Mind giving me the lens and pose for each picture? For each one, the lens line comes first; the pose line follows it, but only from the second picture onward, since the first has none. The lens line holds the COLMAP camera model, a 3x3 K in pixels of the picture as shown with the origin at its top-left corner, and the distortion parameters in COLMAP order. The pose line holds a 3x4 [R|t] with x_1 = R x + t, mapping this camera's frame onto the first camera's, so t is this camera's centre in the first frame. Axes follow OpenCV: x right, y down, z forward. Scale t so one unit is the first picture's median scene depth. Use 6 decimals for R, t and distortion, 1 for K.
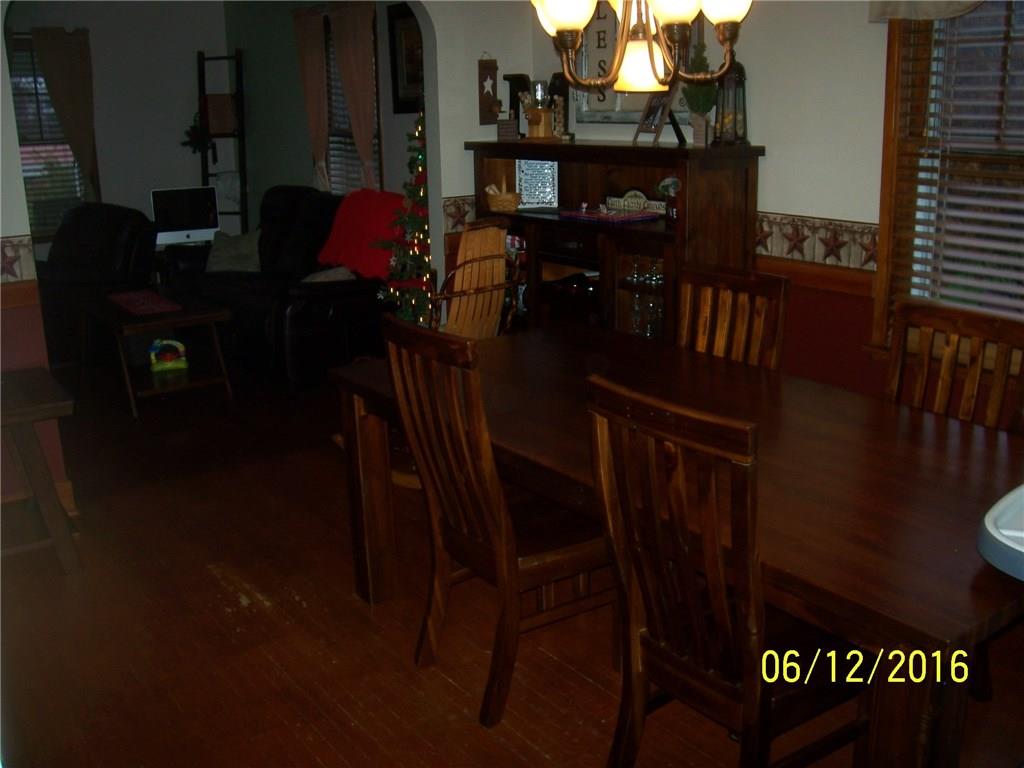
lens RADIAL K [[1023.9, 0, 512.0], [0, 1023.9, 384.0], [0, 0, 1]] dist [-0.152105, 0.020492]
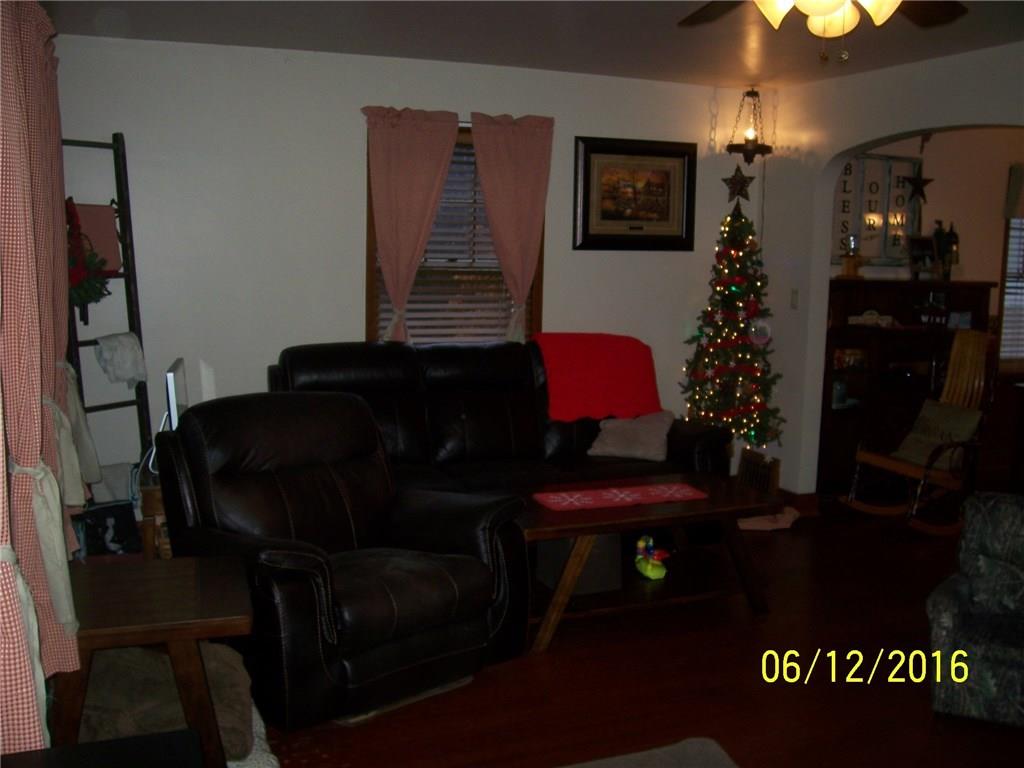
lens RADIAL K [[1023.9, 0, 512.0], [0, 1023.9, 384.0], [0, 0, 1]] dist [-0.152105, 0.020492]
pose [[0.239023, -0.116915, 0.963950, -1.411603], [0.232866, 0.970657, 0.059986, -0.290700], [-0.942678, 0.210133, 0.259235, 1.118283]]
